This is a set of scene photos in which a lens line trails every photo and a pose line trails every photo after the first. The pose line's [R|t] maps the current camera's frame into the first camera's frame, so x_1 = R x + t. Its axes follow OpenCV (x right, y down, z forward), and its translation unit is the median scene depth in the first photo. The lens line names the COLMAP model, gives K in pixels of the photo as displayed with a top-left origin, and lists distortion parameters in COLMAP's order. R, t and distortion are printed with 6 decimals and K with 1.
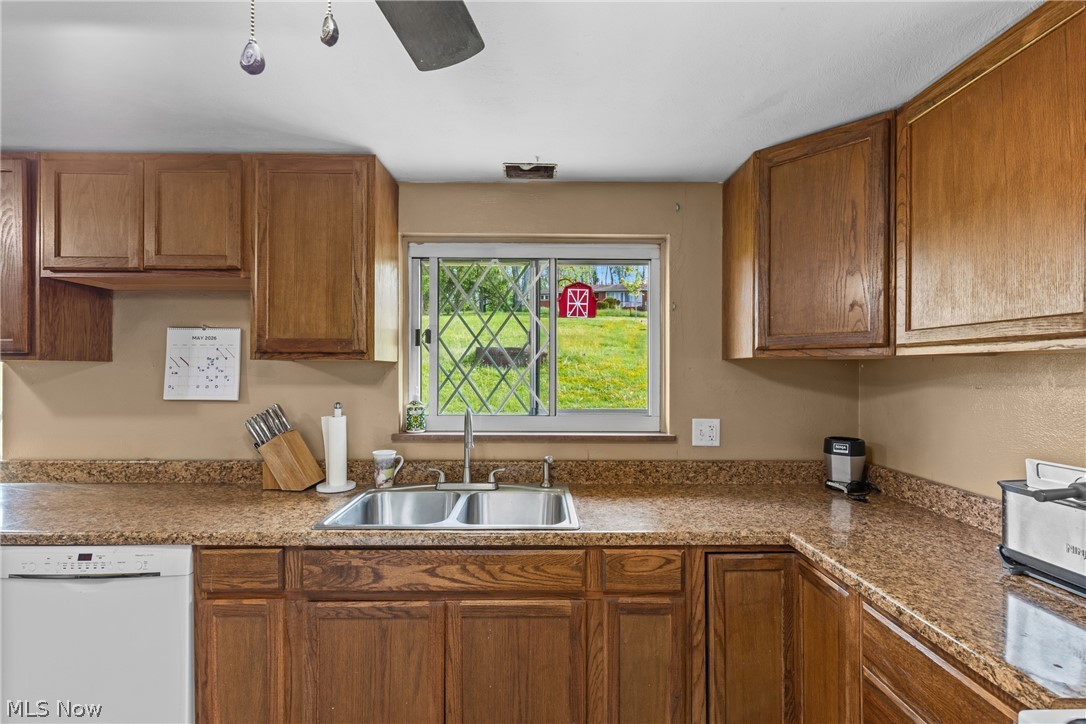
lens RADIAL K [[487.3, 0, 540.7], [0, 487.3, 367.4], [0, 0, 1]] dist [0.004913, -0.000229]
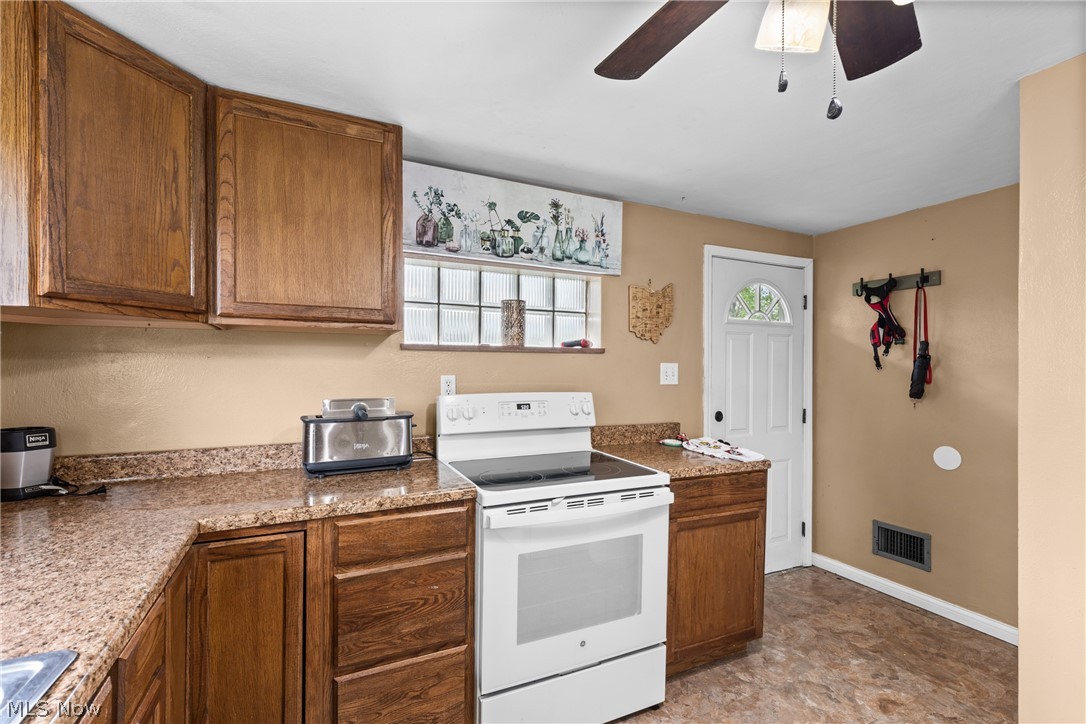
lens RADIAL K [[487.3, 0, 543.6], [0, 487.3, 371.0], [0, 0, 1]] dist [0.004913, -0.000229]
pose [[-0.429463, -0.004311, 0.903074, -0.434356], [-0.003561, 0.999989, 0.003080, 0.060154], [-0.903077, -0.001893, -0.429474, 0.682029]]
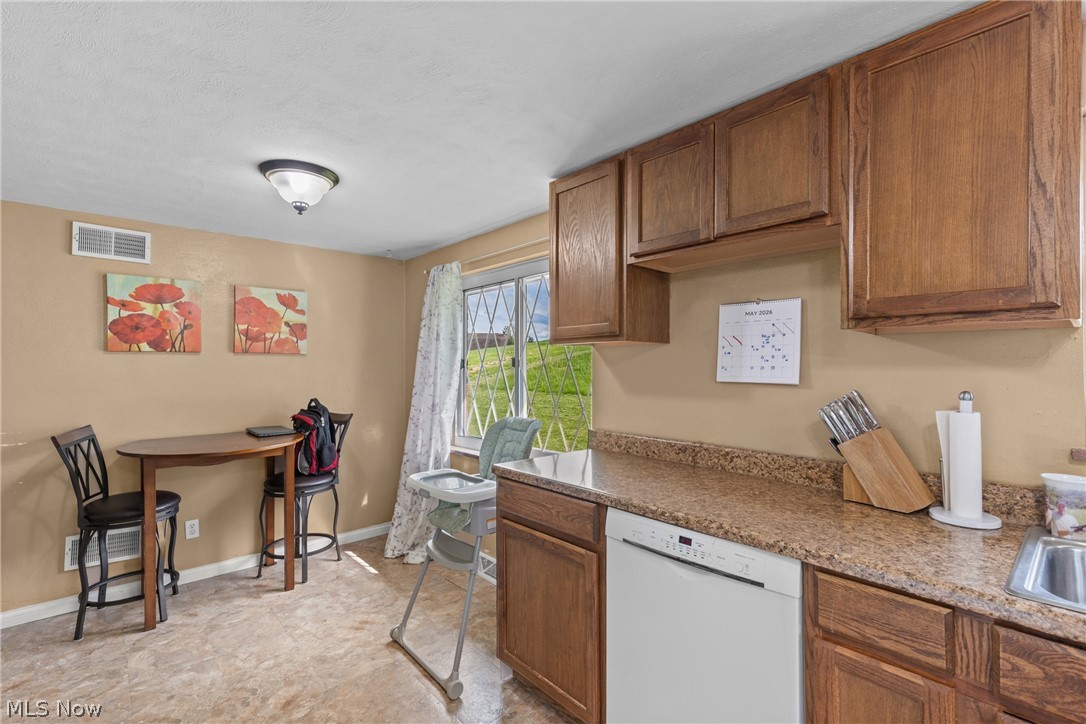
lens RADIAL K [[487.3, 0, 542.6], [0, 487.3, 360.8], [0, 0, 1]] dist [0.004913, -0.000229]
pose [[0.662651, -0.008915, -0.748875, -0.334647], [-0.000859, 0.999919, -0.012664, 0.044512], [0.748928, 0.009035, 0.662590, 0.141133]]
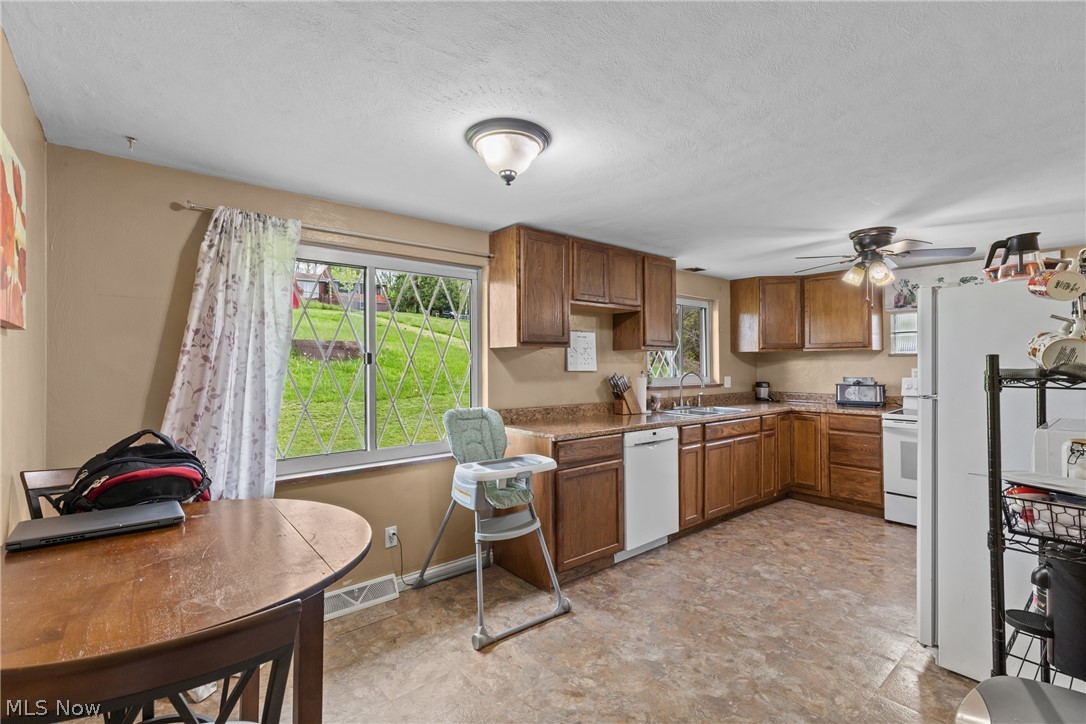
lens RADIAL K [[487.3, 0, 540.8], [0, 487.3, 360.8], [0, 0, 1]] dist [0.004913, -0.000229]
pose [[0.776856, 0.002057, 0.629674, -2.288203], [0.003596, 0.999964, -0.007703, 0.048764], [-0.629667, 0.008248, 0.776821, -0.367853]]
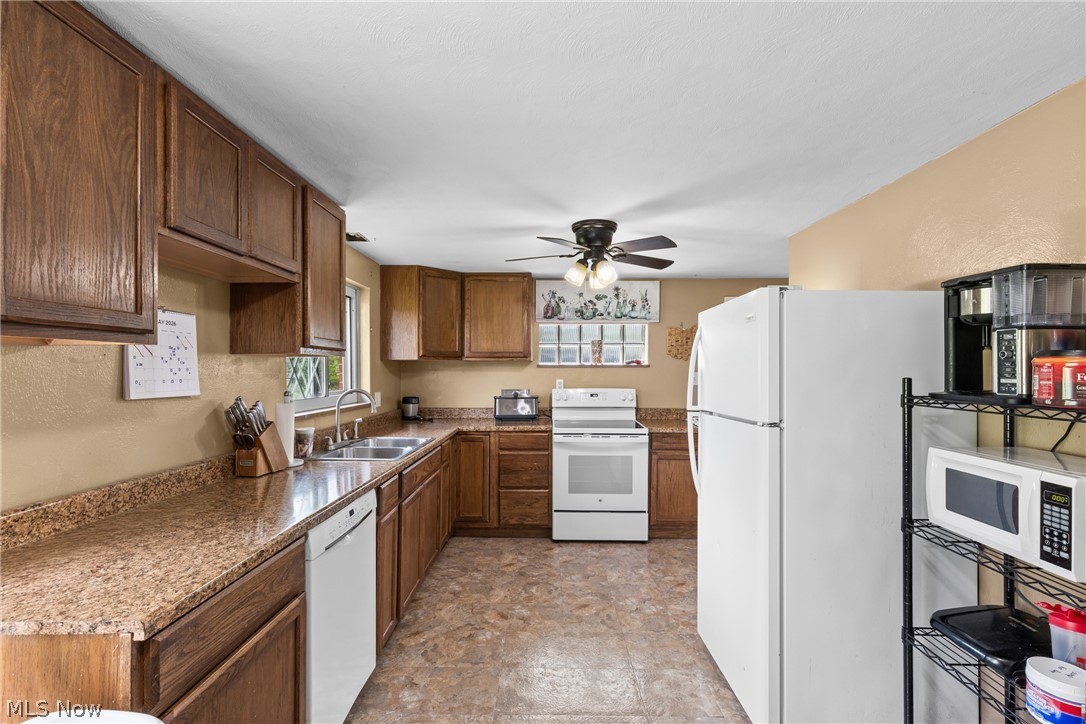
lens RADIAL K [[487.3, 0, 544.3], [0, 487.3, 366.9], [0, 0, 1]] dist [0.004913, -0.000229]
pose [[0.018861, 0.003983, 0.999814, -1.759686], [-0.000760, 0.999992, -0.003969, 0.020837], [-0.999822, -0.000685, 0.018864, 0.402407]]
